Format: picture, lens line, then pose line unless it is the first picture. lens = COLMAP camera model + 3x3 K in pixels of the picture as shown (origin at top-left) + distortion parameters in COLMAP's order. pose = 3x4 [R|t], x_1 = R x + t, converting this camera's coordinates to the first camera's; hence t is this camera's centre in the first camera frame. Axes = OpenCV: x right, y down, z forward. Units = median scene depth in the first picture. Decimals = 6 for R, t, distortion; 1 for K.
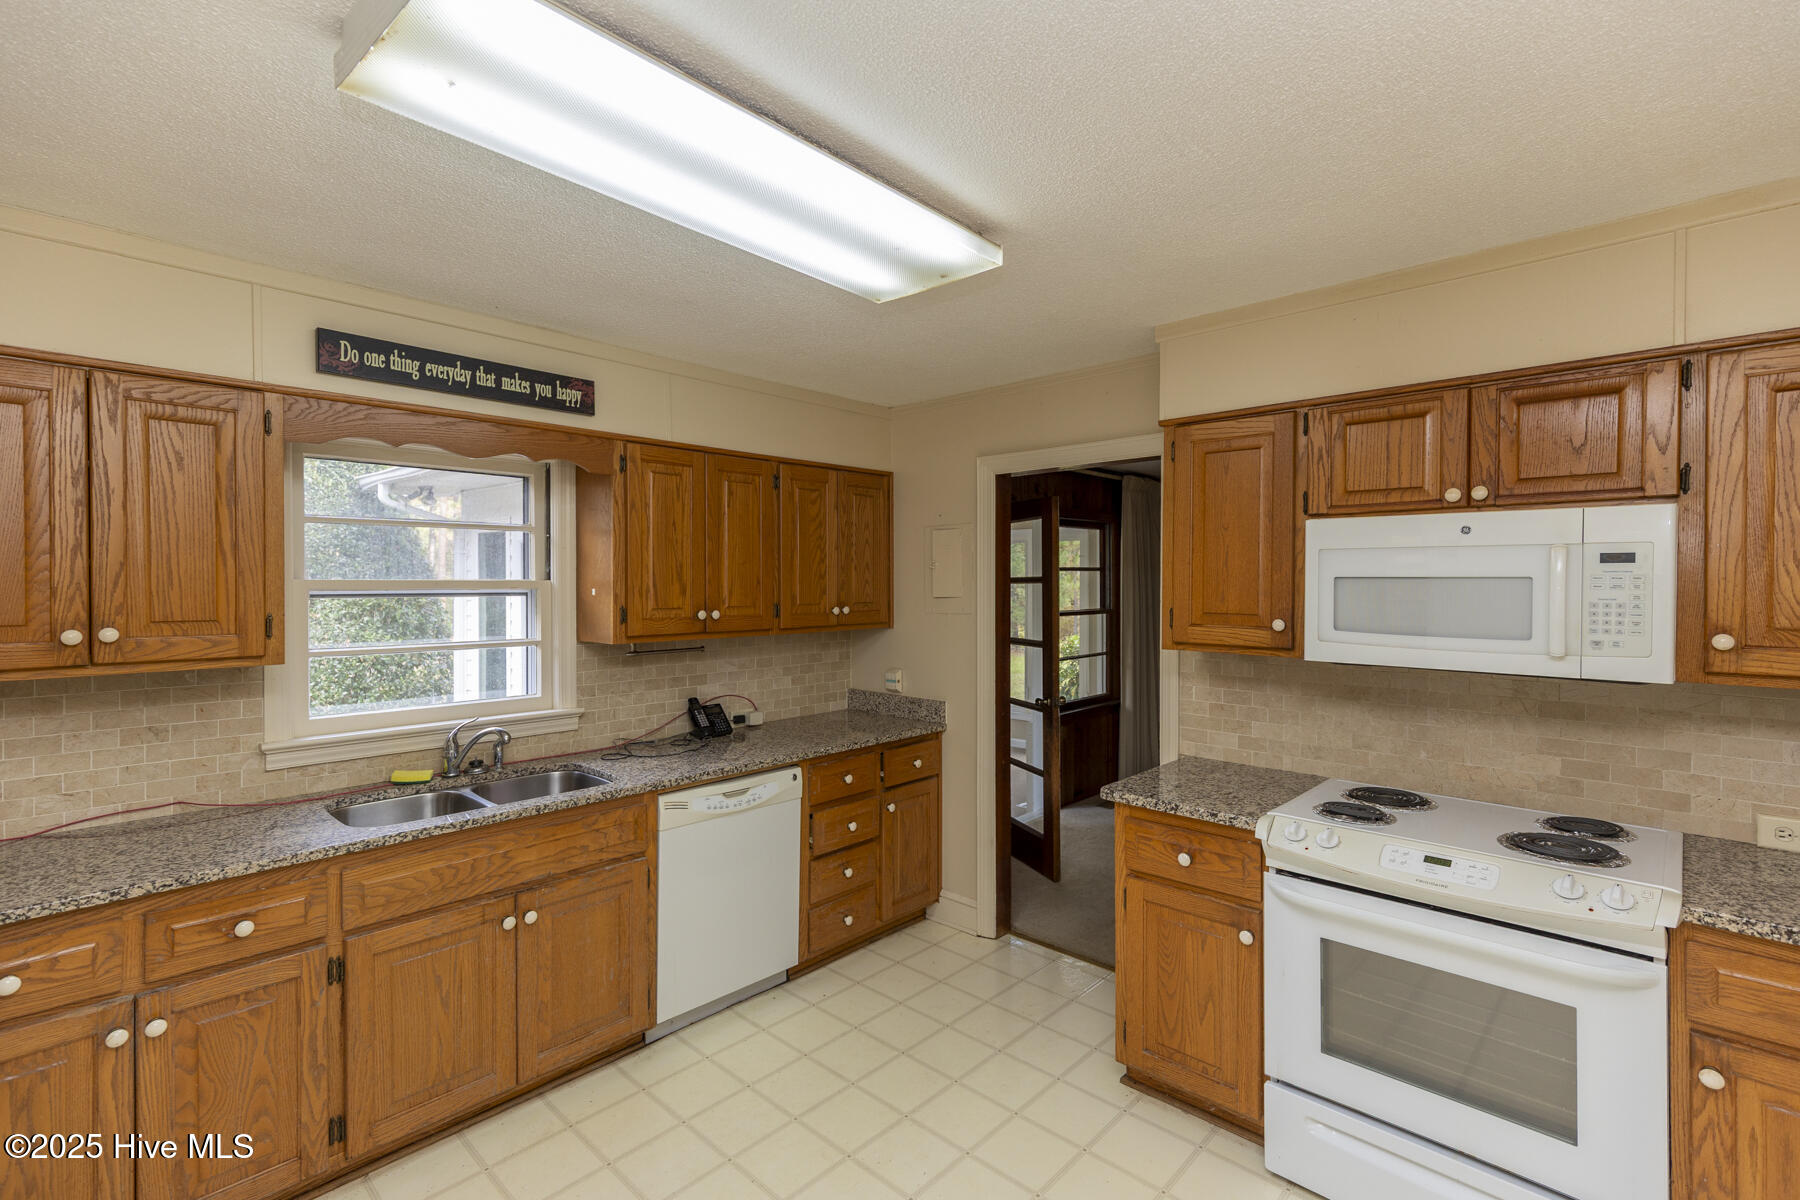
lens RADIAL K [[813.9, 0, 902.4], [0, 813.9, 597.1], [0, 0, 1]] dist [0.011200, -0.000549]
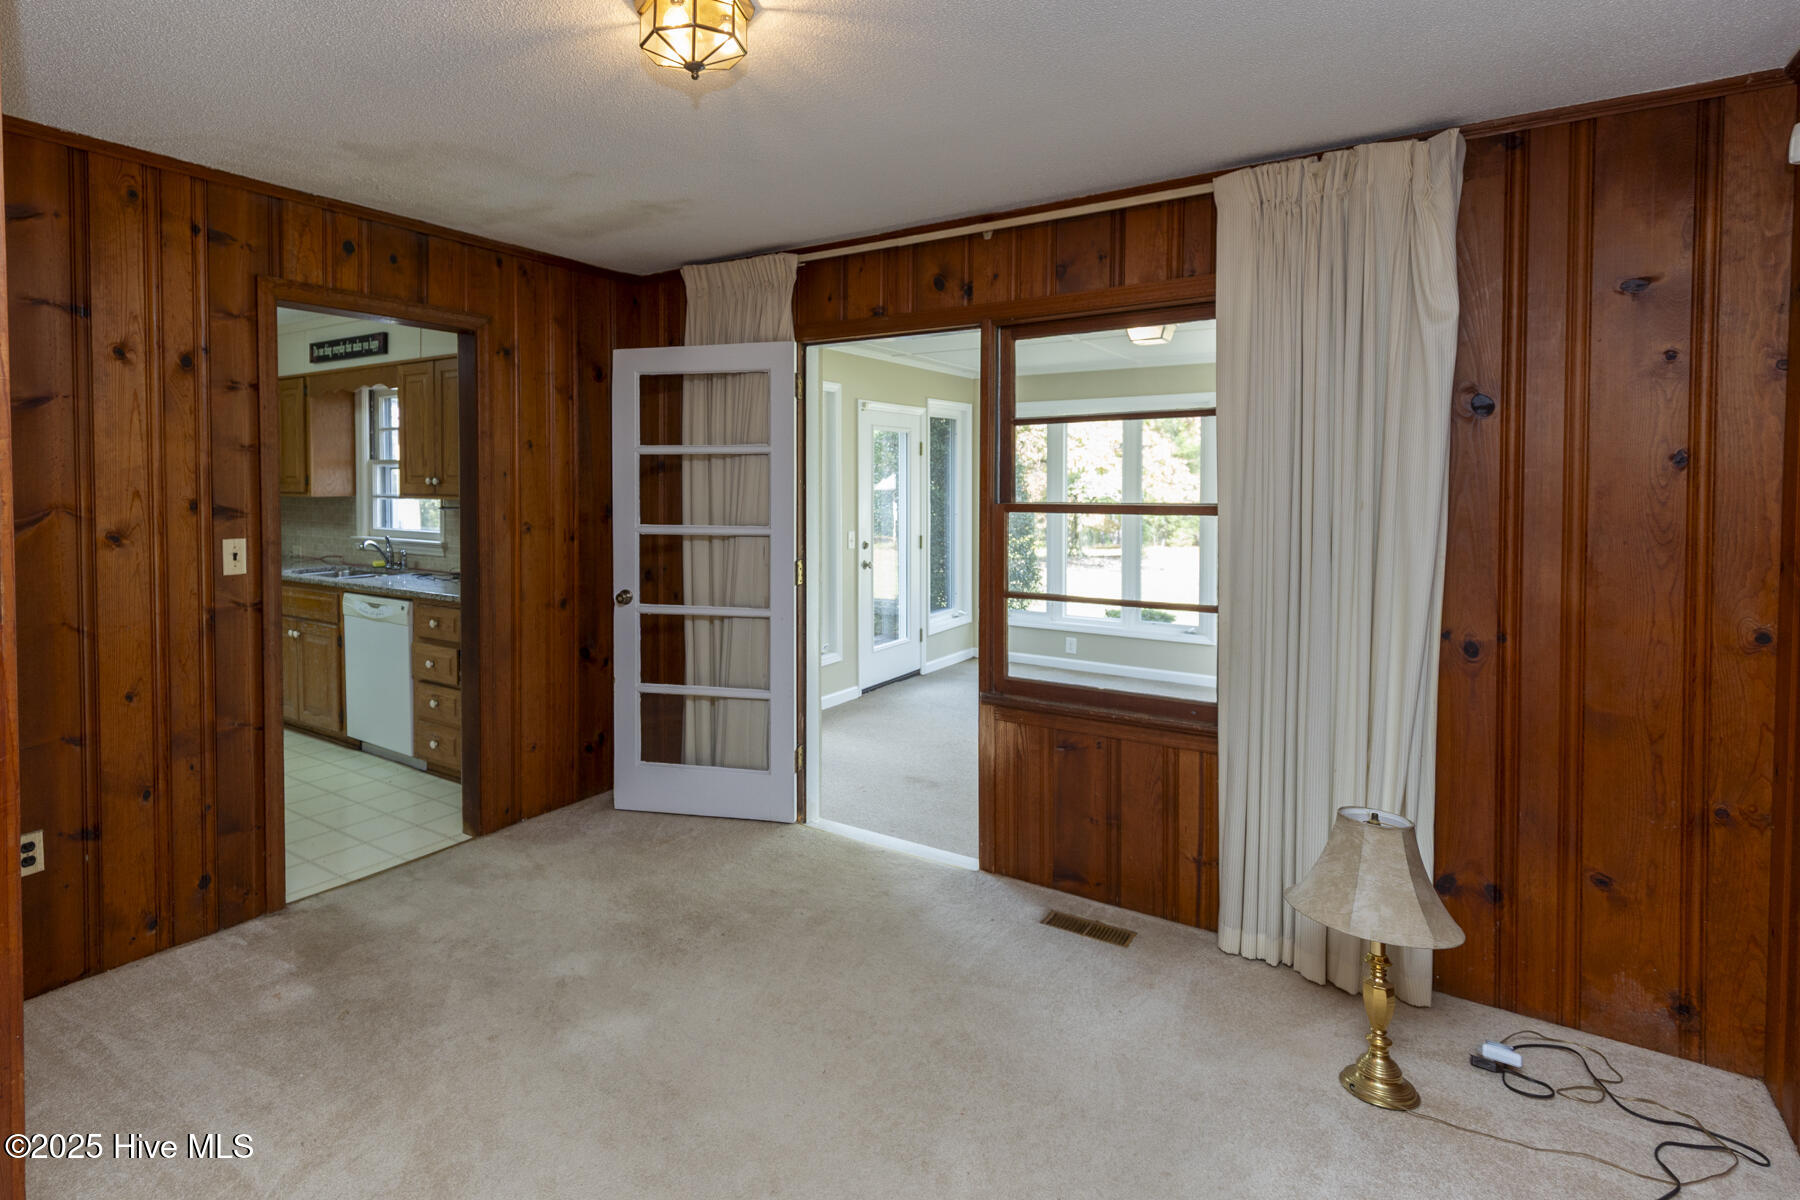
lens RADIAL K [[944.0, 0, 809.4], [0, 944.0, 508.7], [0, 0, 1]] dist [-0.002344, -0.000622]
pose [[0.130873, 0.029830, -0.990950, 1.580226], [-0.013506, 0.999508, 0.028304, 0.016411], [0.991307, 0.009679, 0.131212, 1.607404]]
